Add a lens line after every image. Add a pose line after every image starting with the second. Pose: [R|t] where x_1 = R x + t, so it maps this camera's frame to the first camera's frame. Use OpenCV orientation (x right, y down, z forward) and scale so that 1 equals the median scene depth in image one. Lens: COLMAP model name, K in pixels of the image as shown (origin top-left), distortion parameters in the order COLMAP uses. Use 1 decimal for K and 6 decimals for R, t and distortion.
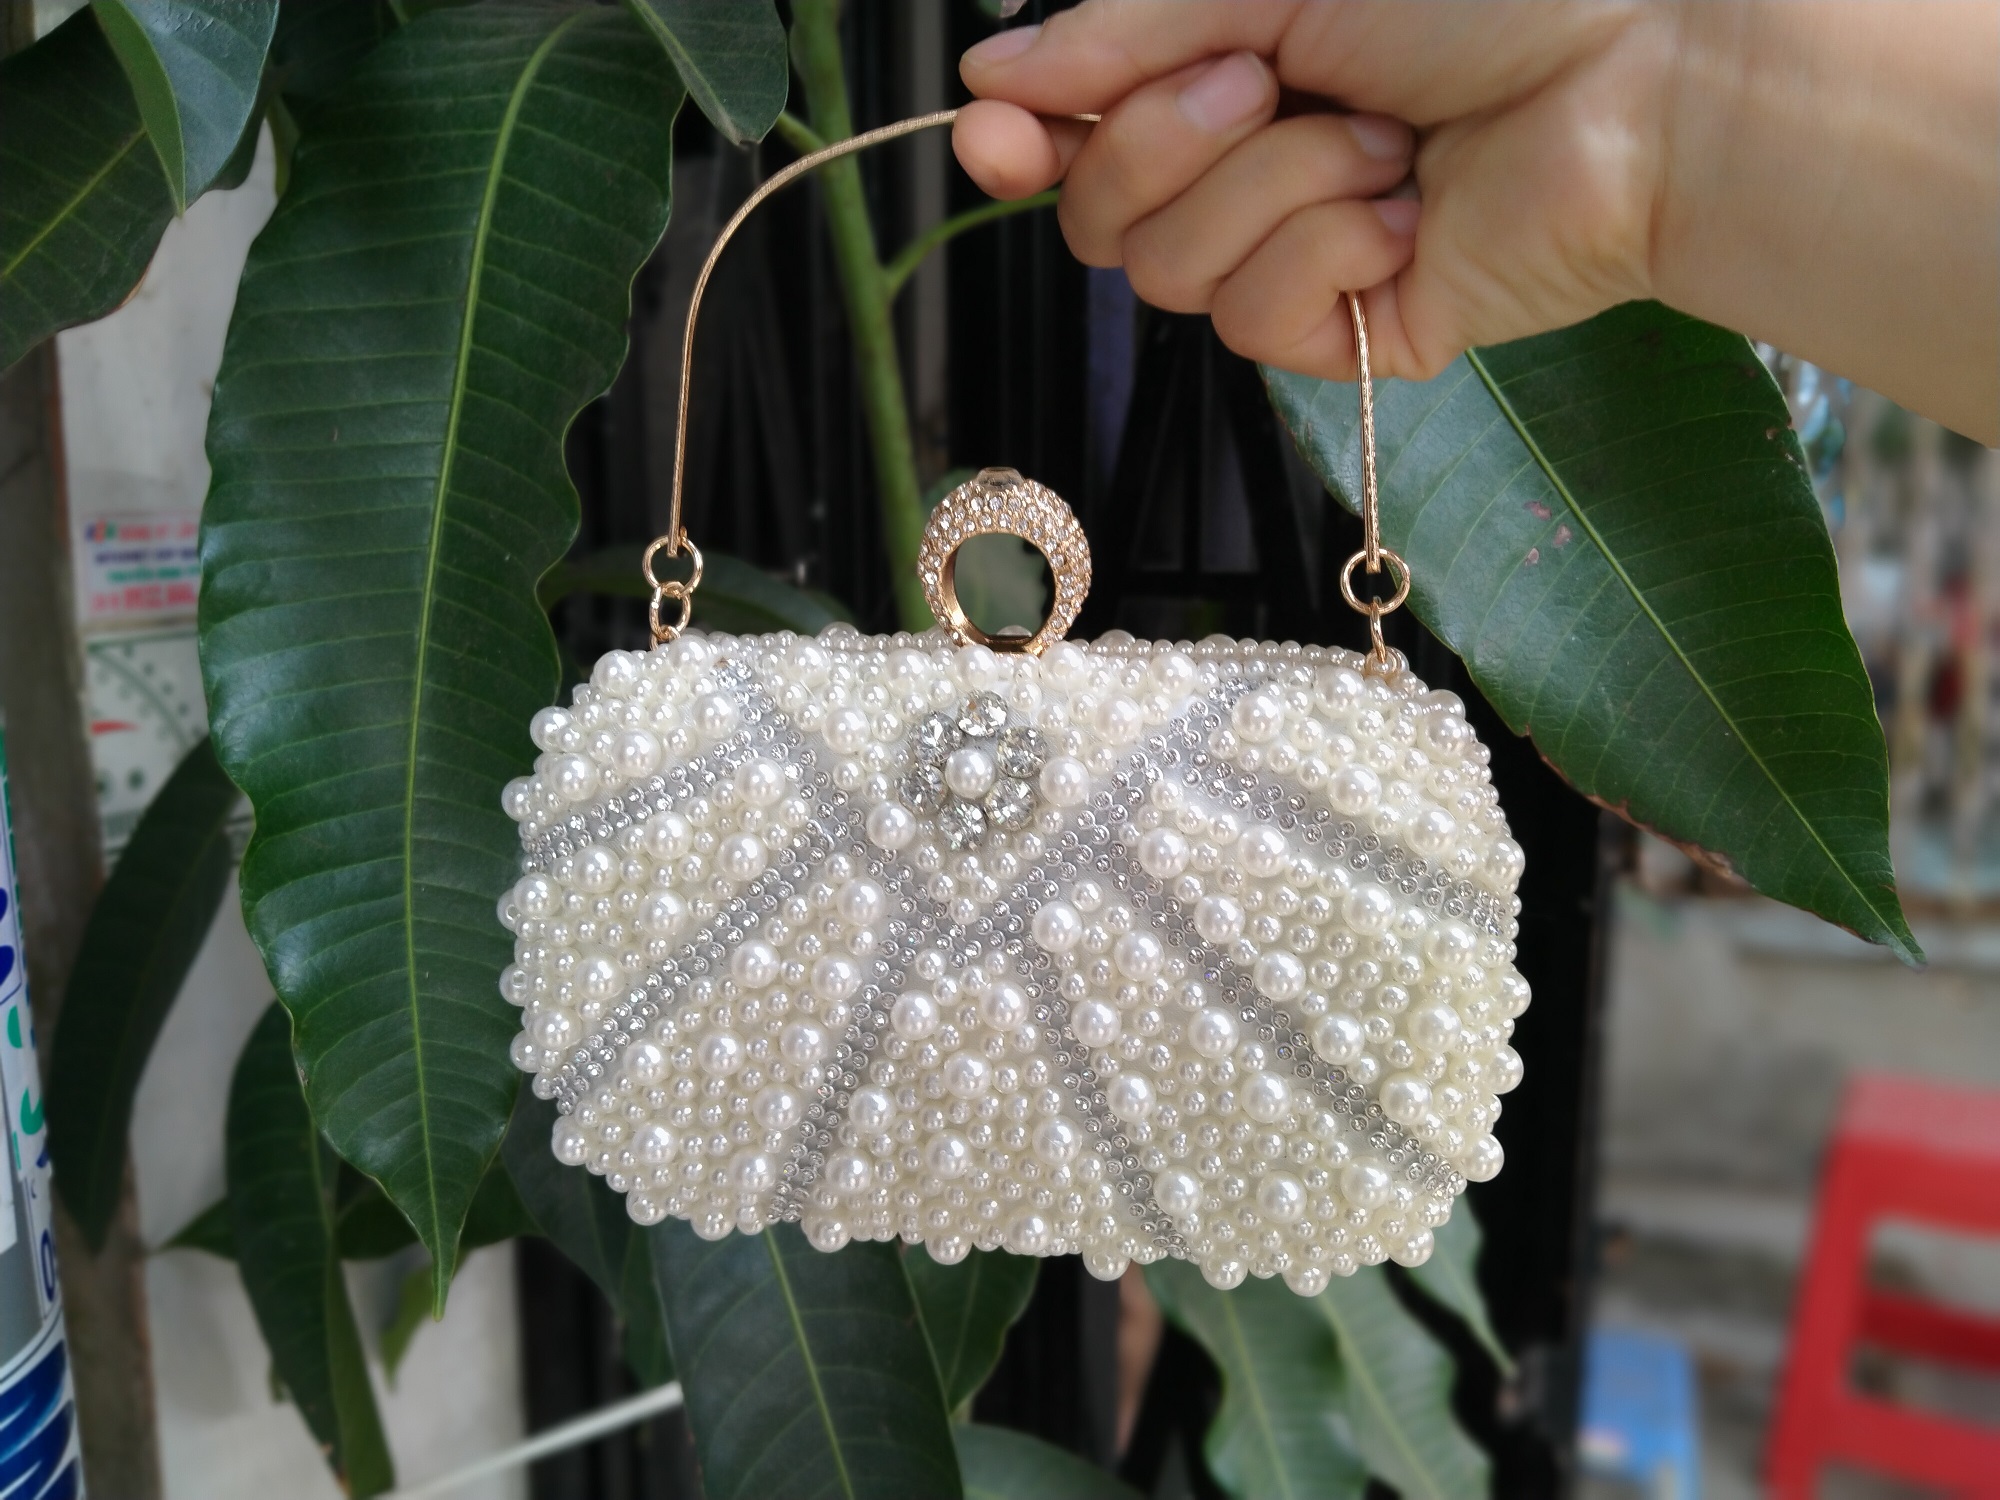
lens RADIAL K [[1728.9, 0, 998.3], [0, 1728.9, 769.2], [0, 0, 1]] dist [0.001173, -0.049384]
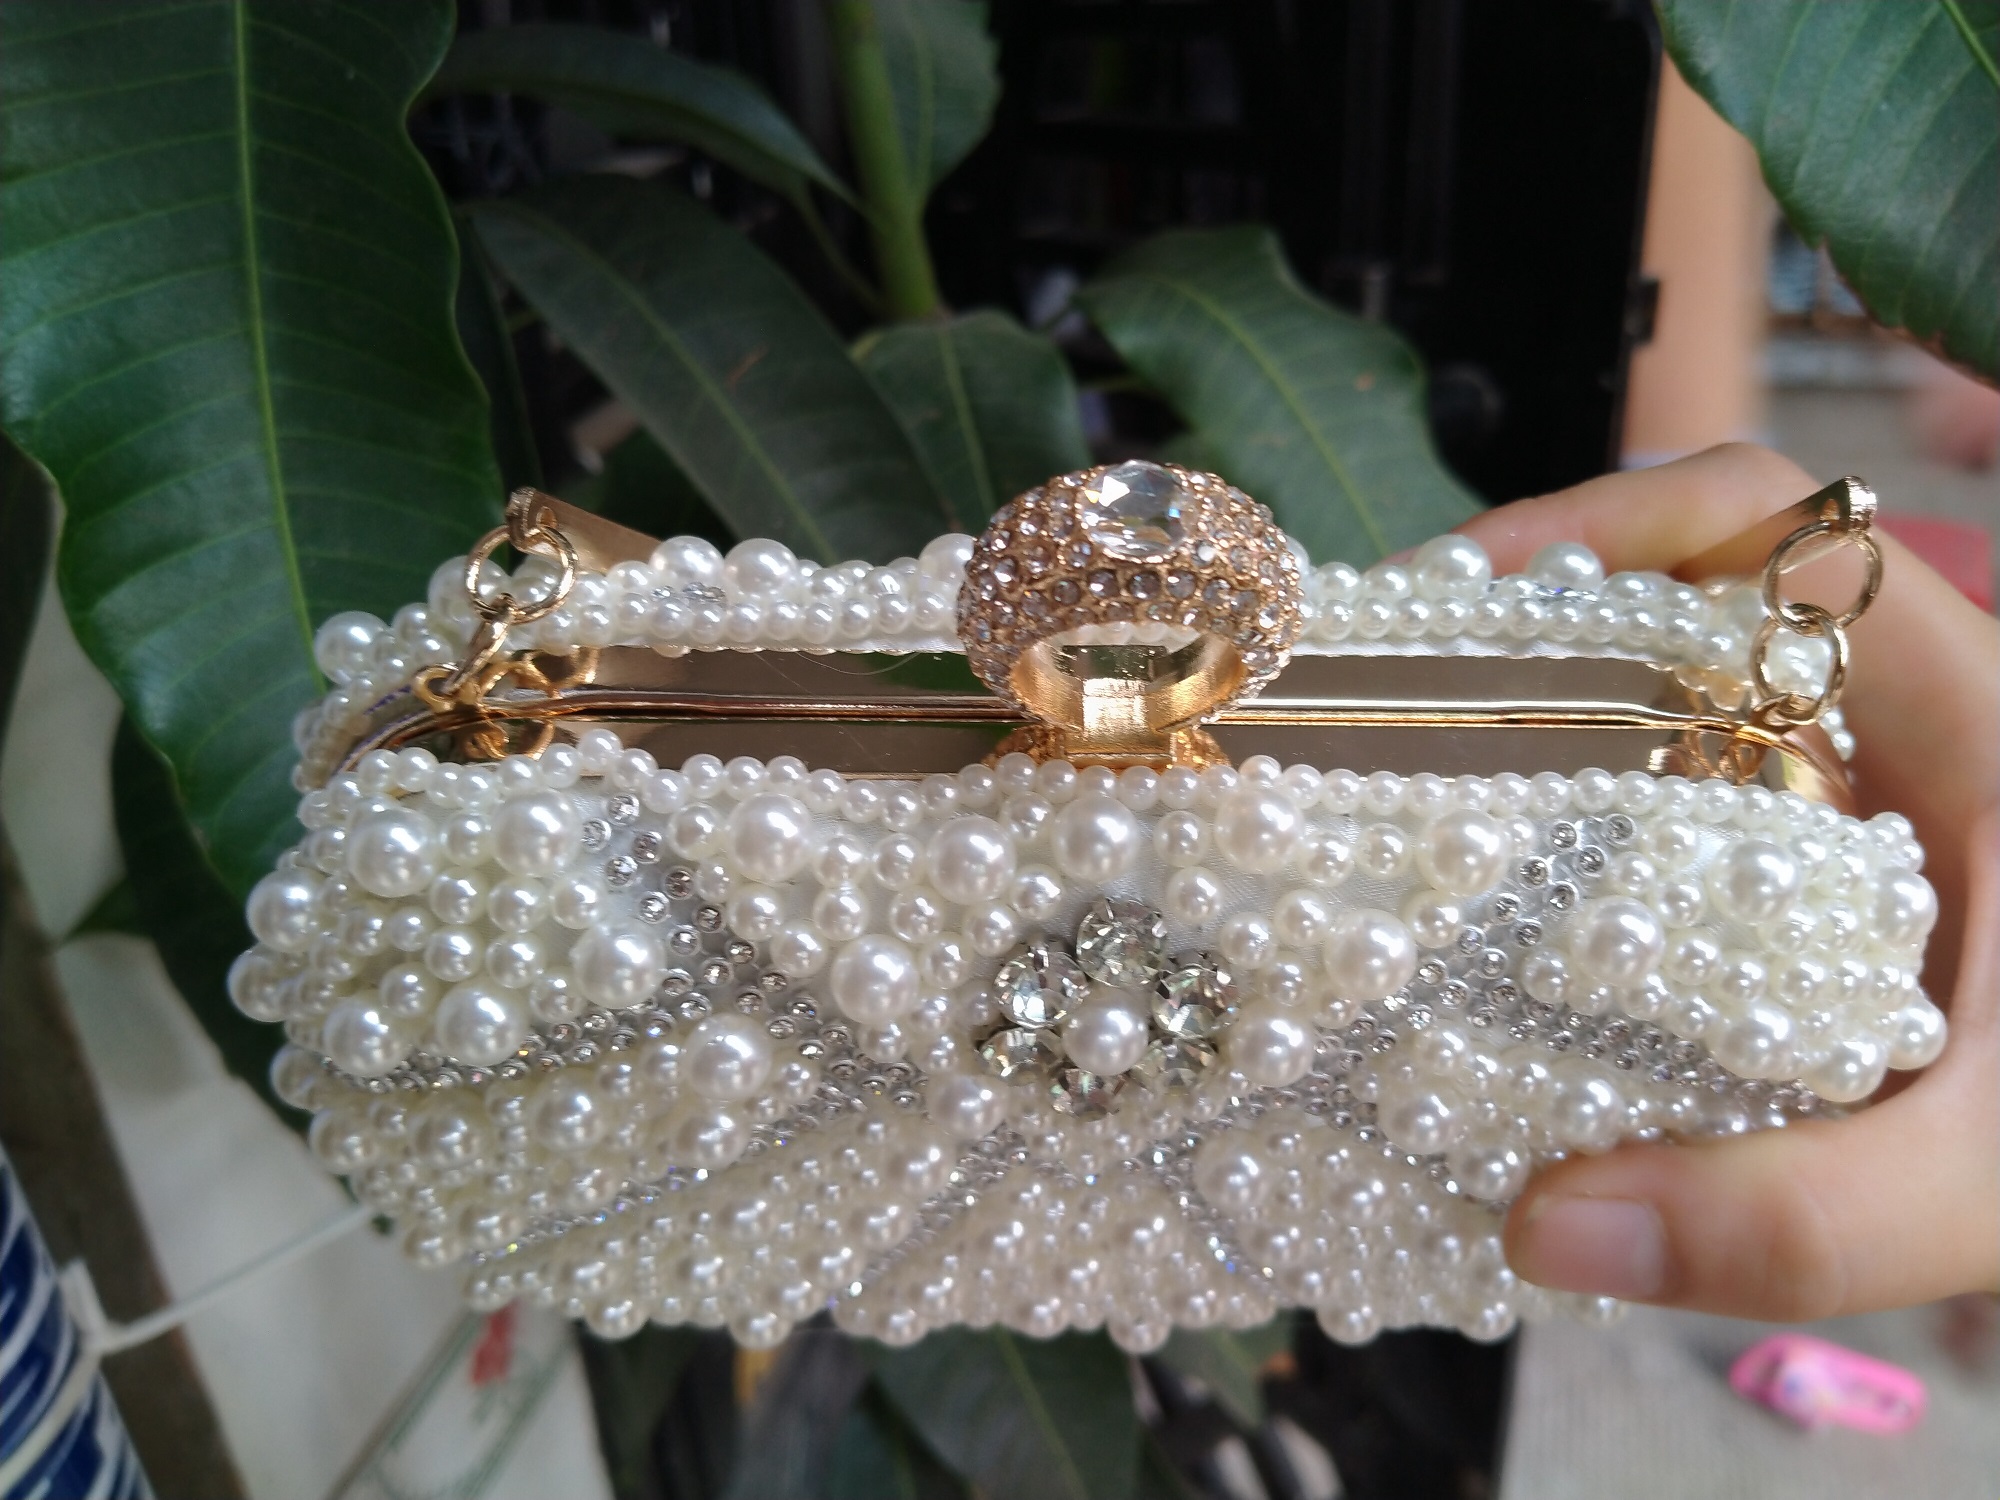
lens RADIAL K [[1728.9, 0, 996.0], [0, 1728.9, 732.9], [0, 0, 1]] dist [0.001173, -0.049384]
pose [[0.995760, -0.083914, 0.037684, -0.074294], [0.069289, 0.953678, 0.292740, -0.055266], [-0.060504, -0.288888, 0.955449, 0.246546]]
